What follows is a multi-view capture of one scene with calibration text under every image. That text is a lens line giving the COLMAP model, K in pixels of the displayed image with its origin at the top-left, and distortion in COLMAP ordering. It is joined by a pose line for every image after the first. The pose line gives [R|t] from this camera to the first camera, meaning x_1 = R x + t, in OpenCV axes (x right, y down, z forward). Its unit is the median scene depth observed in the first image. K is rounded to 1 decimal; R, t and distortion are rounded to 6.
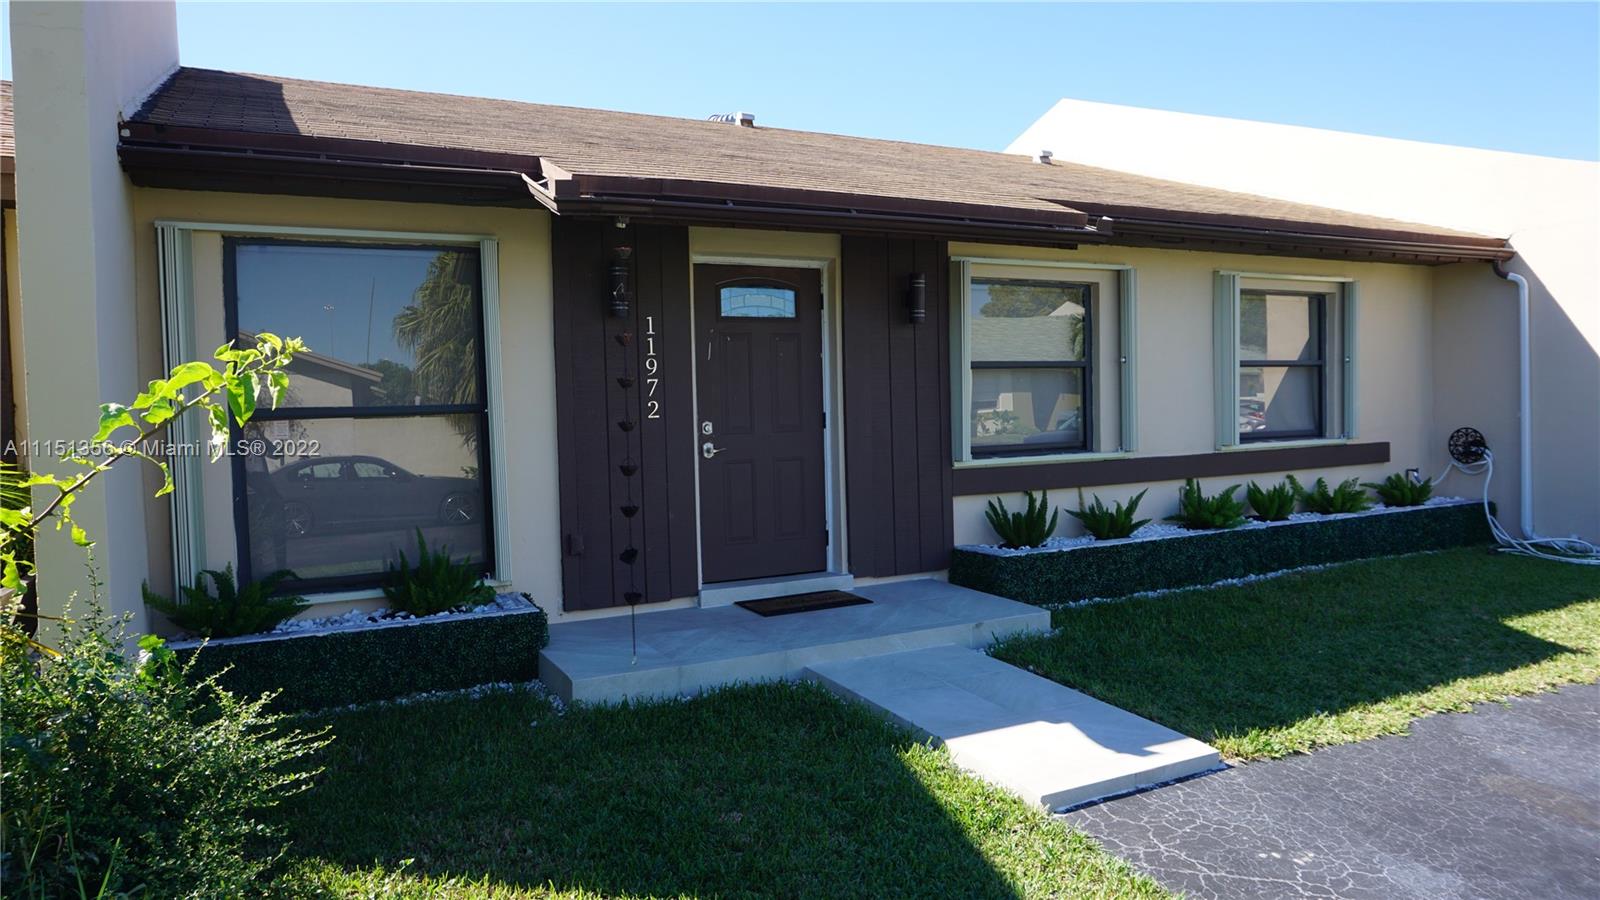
lens RADIAL K [[1072.9, 0, 794.2], [0, 1072.9, 446.2], [0, 0, 1]] dist [-0.047978, 0.040894]
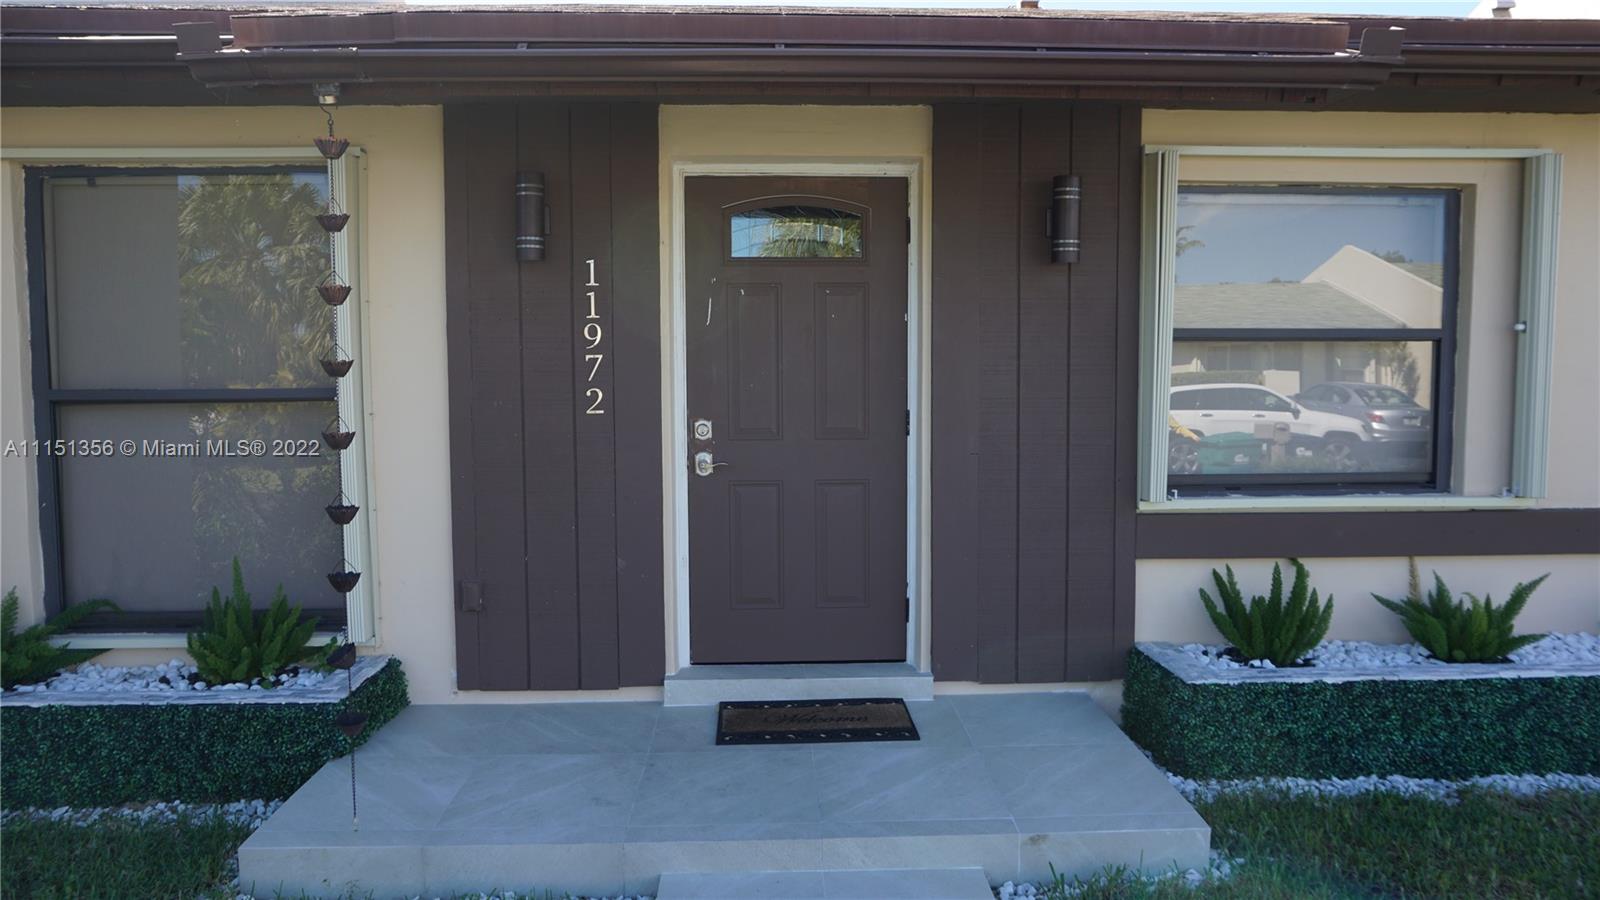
lens RADIAL K [[1072.9, 0, 809.4], [0, 1072.9, 436.2], [0, 0, 1]] dist [-0.047978, 0.040894]
pose [[0.904479, 0.049709, -0.423612, 0.232299], [-0.035001, 0.998486, 0.042437, -0.039121], [0.425080, -0.023557, 0.904849, 0.399206]]
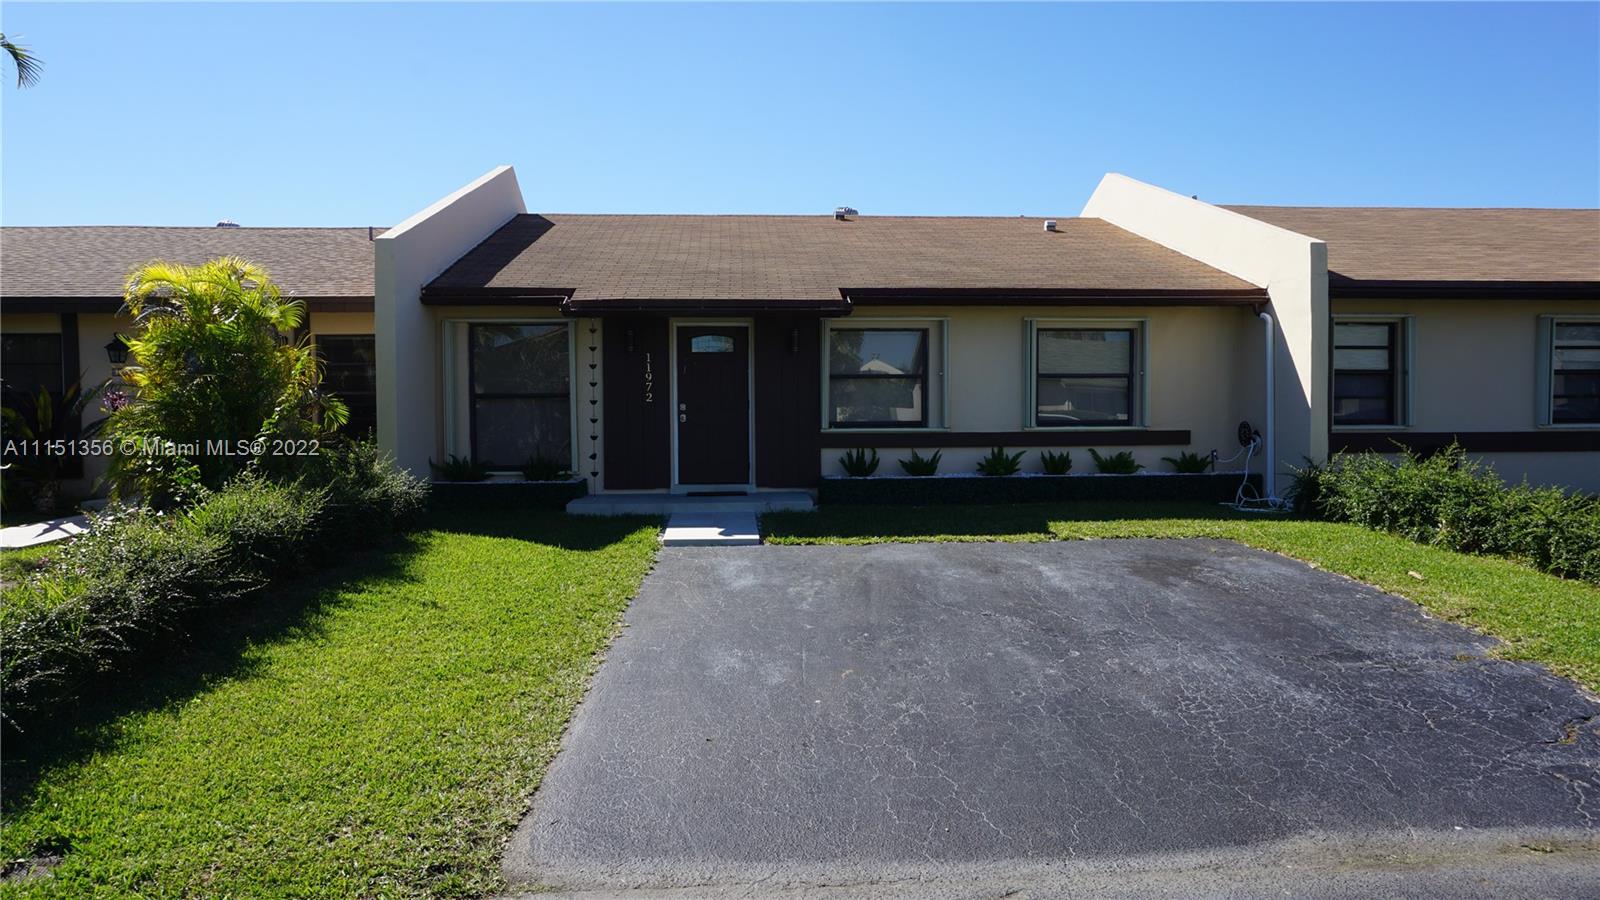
lens RADIAL K [[1072.9, 0, 793.8], [0, 1072.9, 454.2], [0, 0, 1]] dist [-0.047978, 0.040894]
pose [[0.911404, 0.035043, -0.410018, 0.866045], [-0.032826, 0.999384, 0.012448, 0.036718], [0.410201, 0.002114, 0.911993, -0.701489]]
